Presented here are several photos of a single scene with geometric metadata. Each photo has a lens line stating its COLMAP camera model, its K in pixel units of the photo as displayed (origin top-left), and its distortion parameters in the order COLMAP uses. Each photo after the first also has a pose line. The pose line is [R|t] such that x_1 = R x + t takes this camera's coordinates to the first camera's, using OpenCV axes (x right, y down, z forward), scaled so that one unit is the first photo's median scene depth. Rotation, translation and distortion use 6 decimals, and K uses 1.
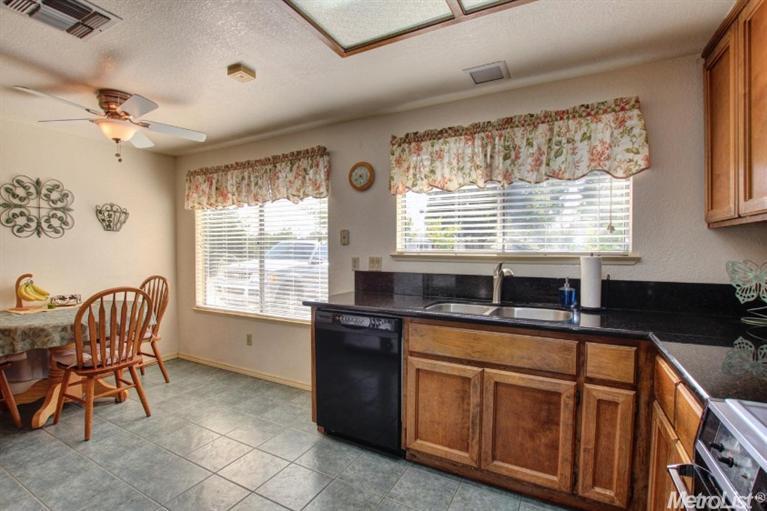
lens RADIAL K [[358.6, 0, 378.9], [0, 358.6, 258.6], [0, 0, 1]] dist [-0.043003, 0.000240]
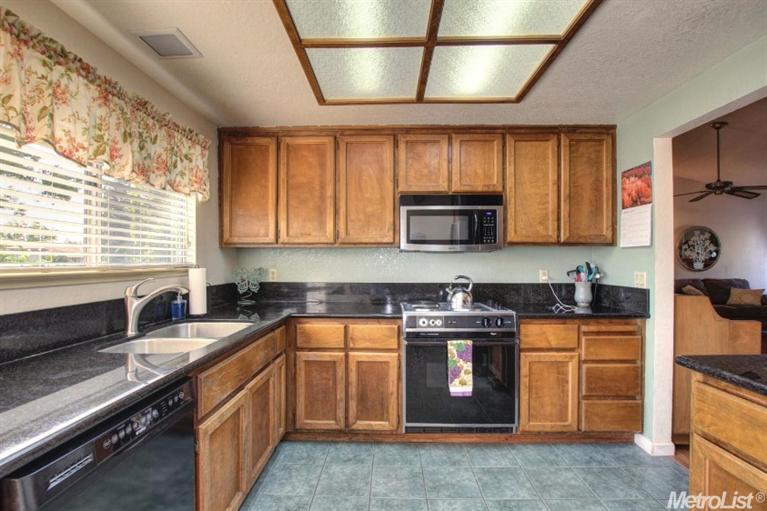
lens RADIAL K [[350.5, 0, 382.5], [0, 350.5, 263.0], [0, 0, 1]] dist [0.002194, -0.000008]
pose [[-0.453752, -0.007170, 0.891099, -0.623706], [0.024497, 0.999489, 0.020516, -0.030188], [-0.890791, 0.031139, -0.453345, 0.929330]]
